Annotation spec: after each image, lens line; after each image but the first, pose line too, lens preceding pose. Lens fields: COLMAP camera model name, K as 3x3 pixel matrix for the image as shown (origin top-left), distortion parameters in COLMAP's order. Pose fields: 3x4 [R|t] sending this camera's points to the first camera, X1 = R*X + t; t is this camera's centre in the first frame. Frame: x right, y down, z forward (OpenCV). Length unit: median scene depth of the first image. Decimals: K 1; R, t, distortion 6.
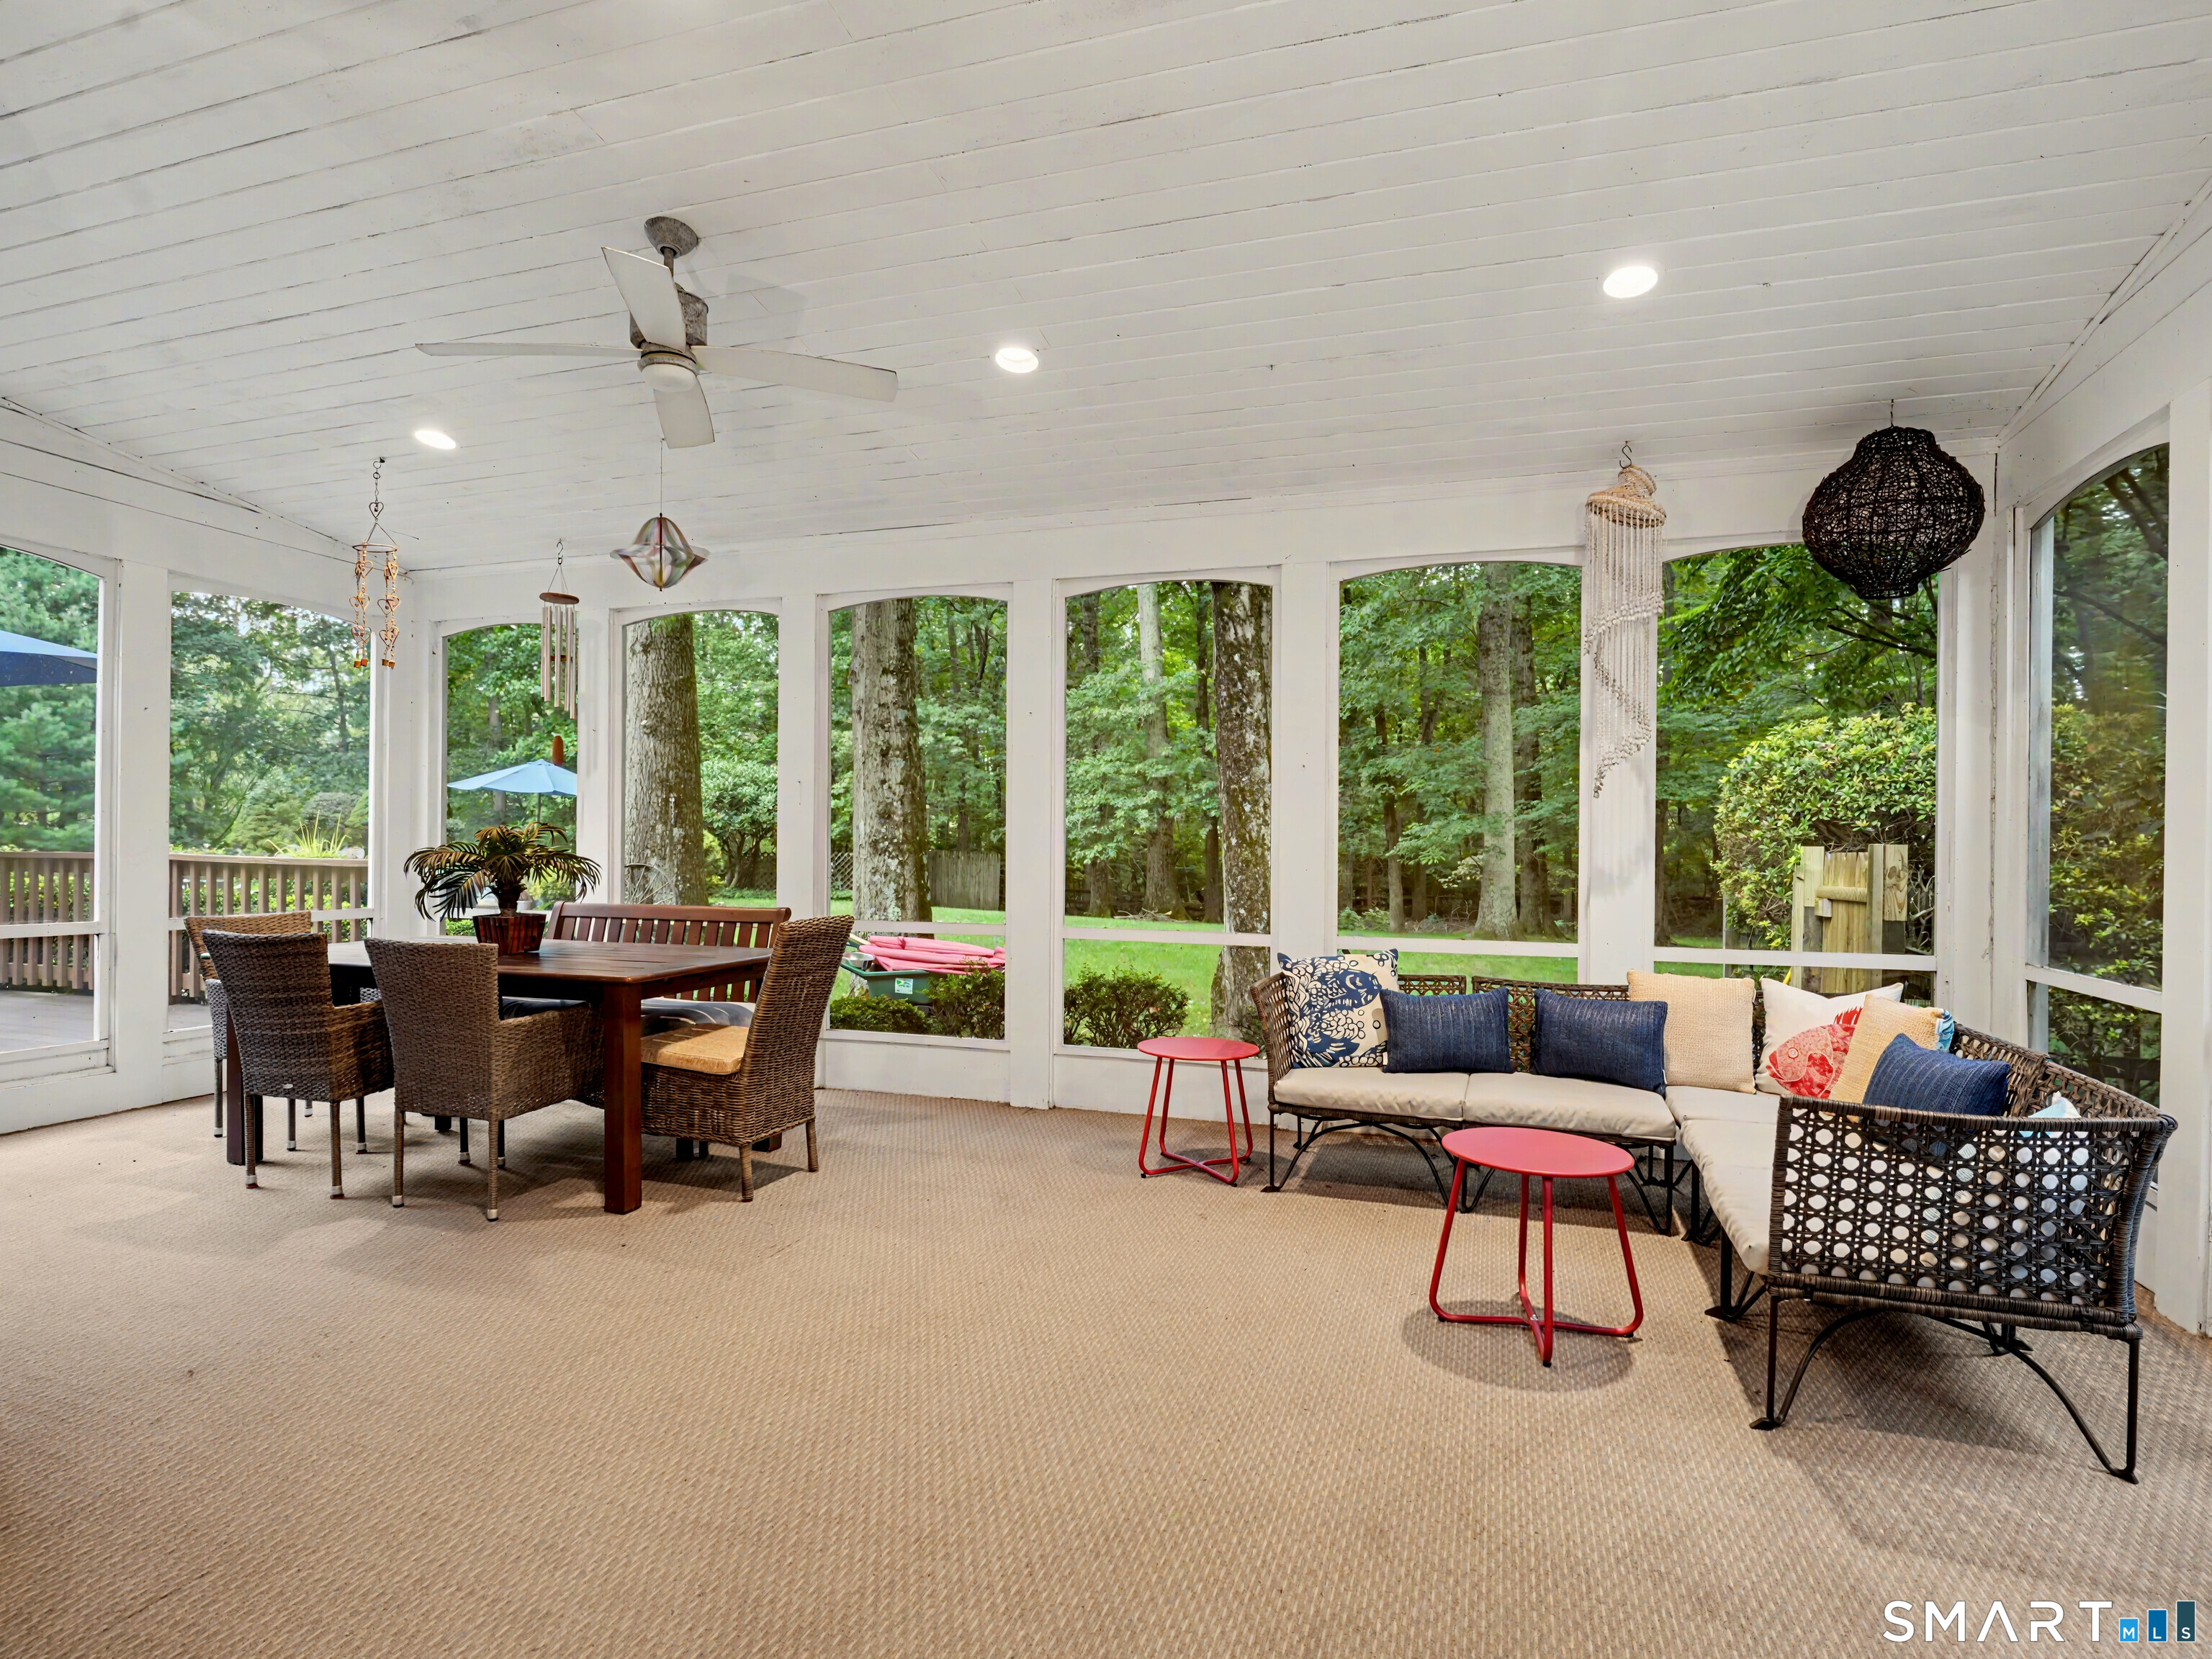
lens RADIAL K [[1201.4, 0, 1098.2], [0, 1201.4, 836.2], [0, 0, 1]] dist [-0.001514, -0.001120]
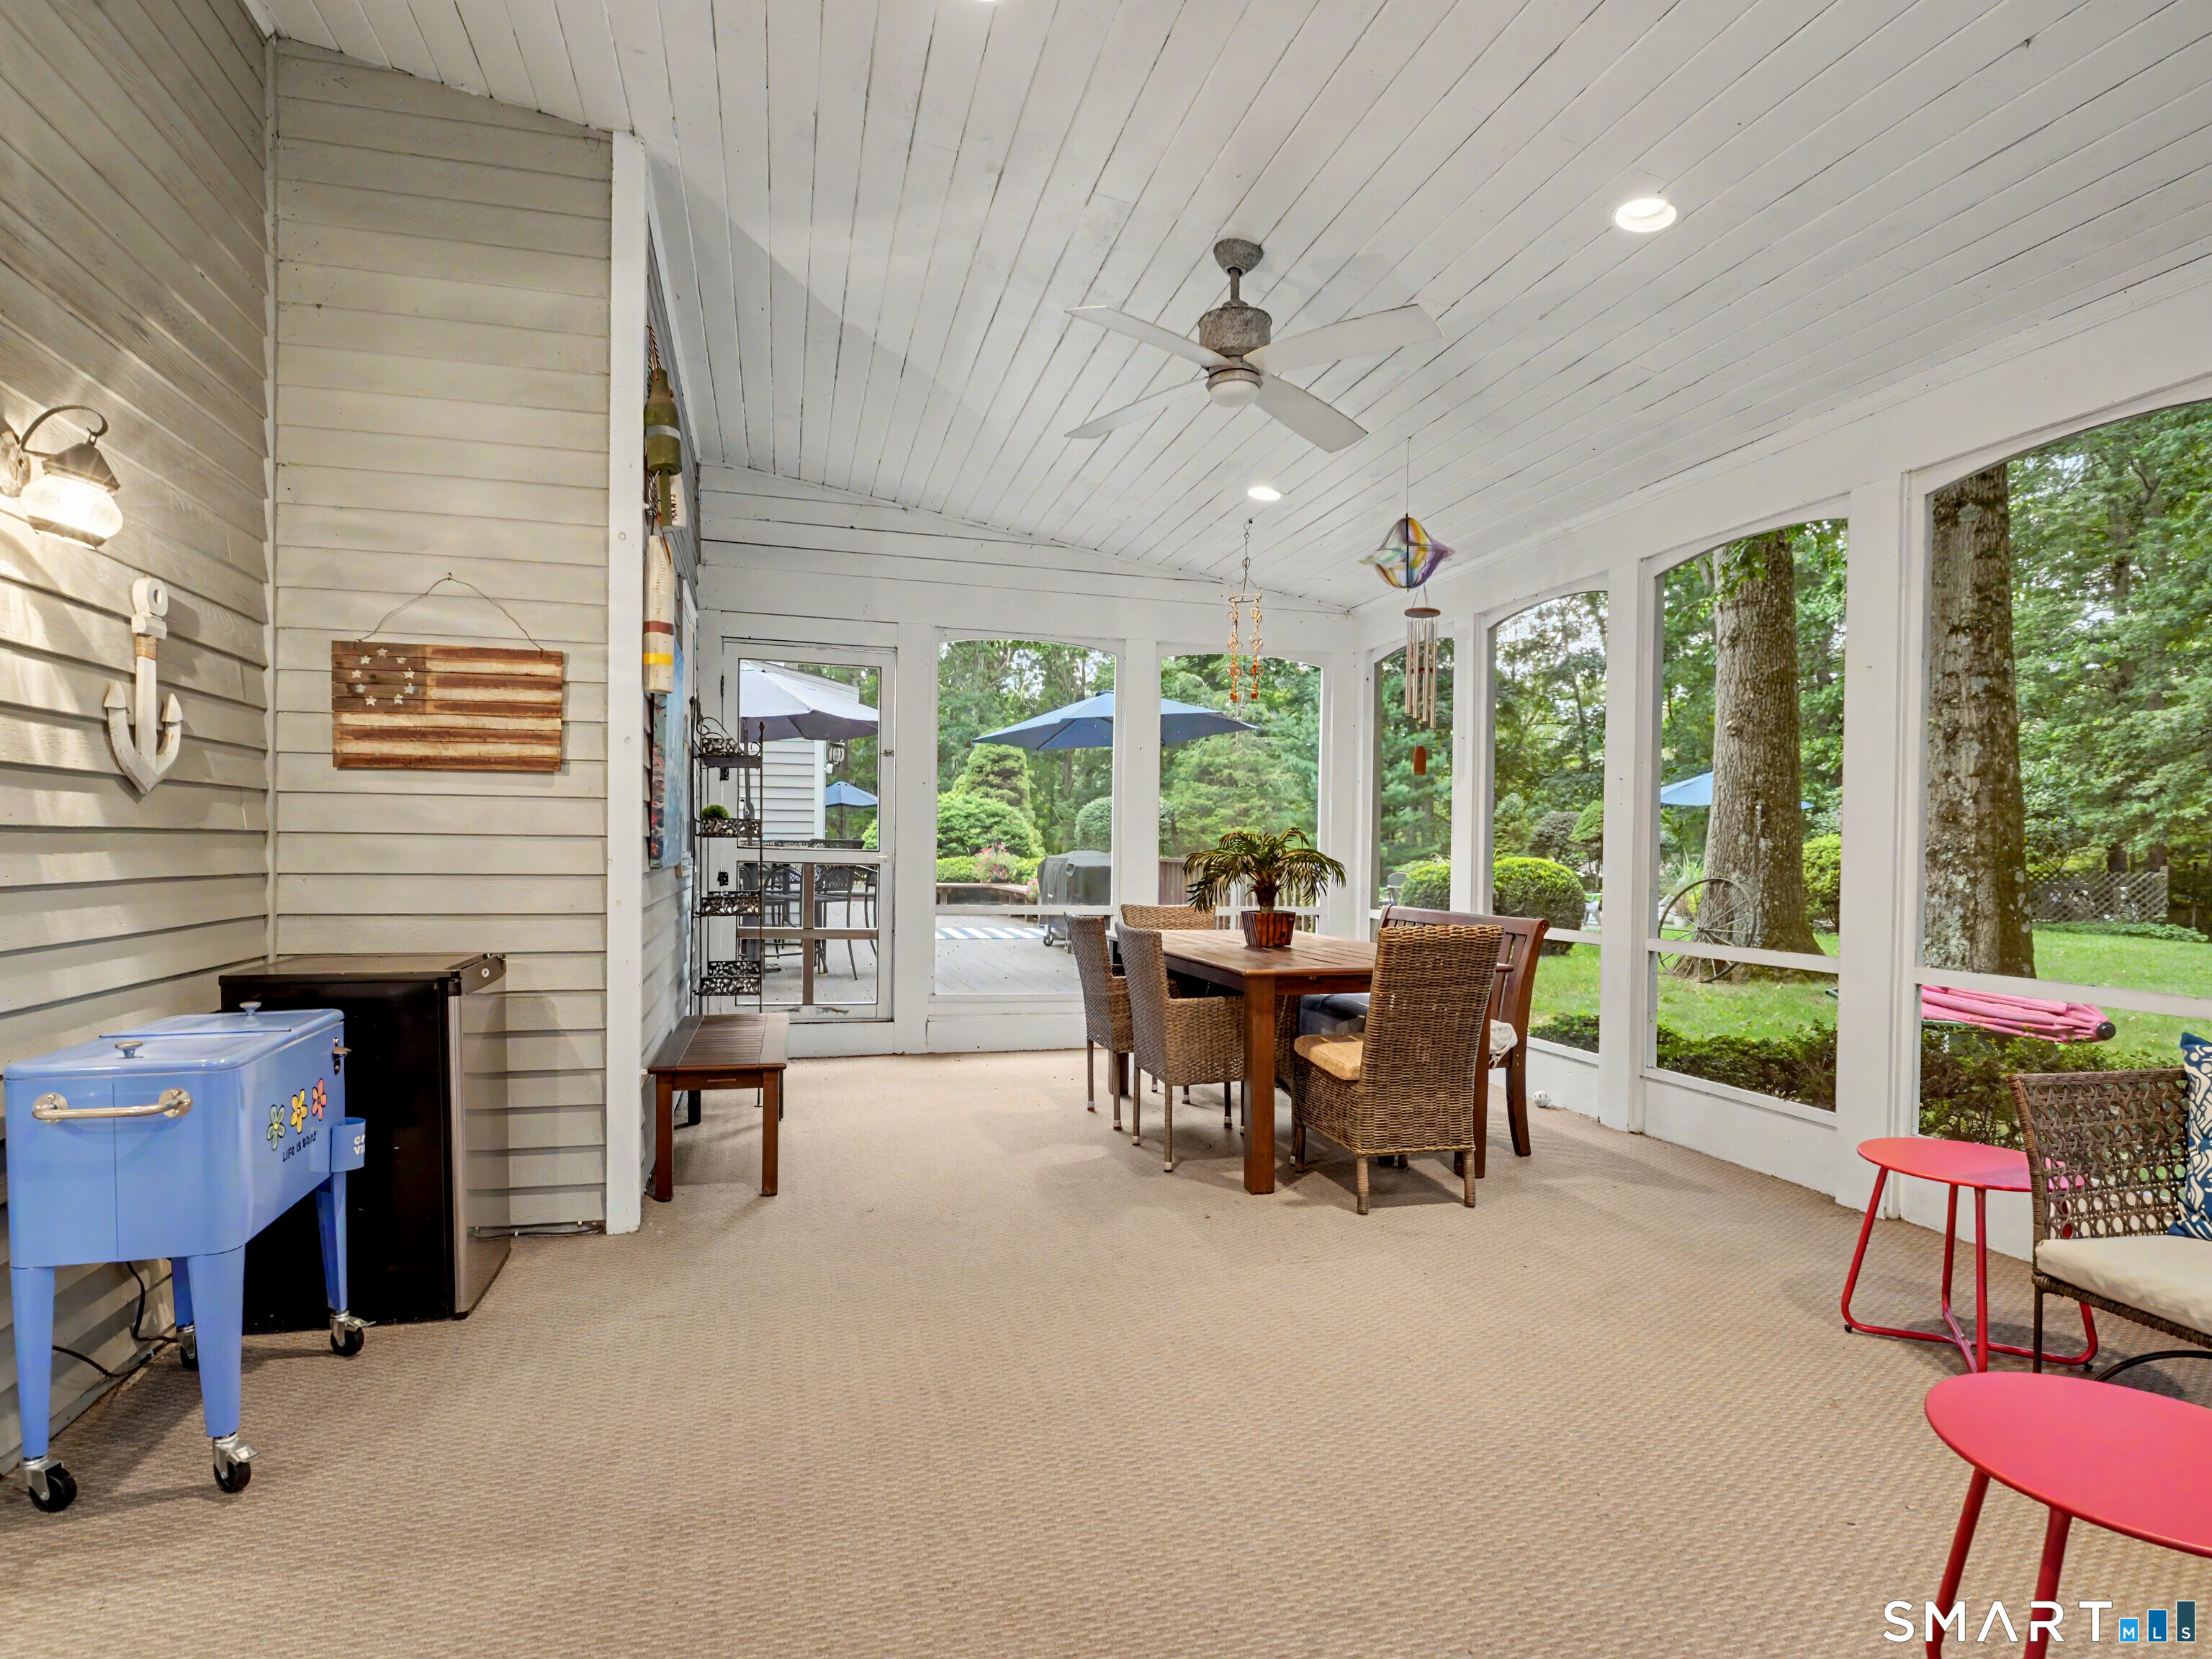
lens RADIAL K [[1201.4, 0, 1068.1], [0, 1201.4, 862.5], [0, 0, 1]] dist [-0.001514, -0.001120]
pose [[0.549458, 0.007682, -0.835486, 0.278641], [-0.001104, 0.999964, 0.008468, 0.009574], [0.835520, -0.003730, 0.549447, 0.198586]]
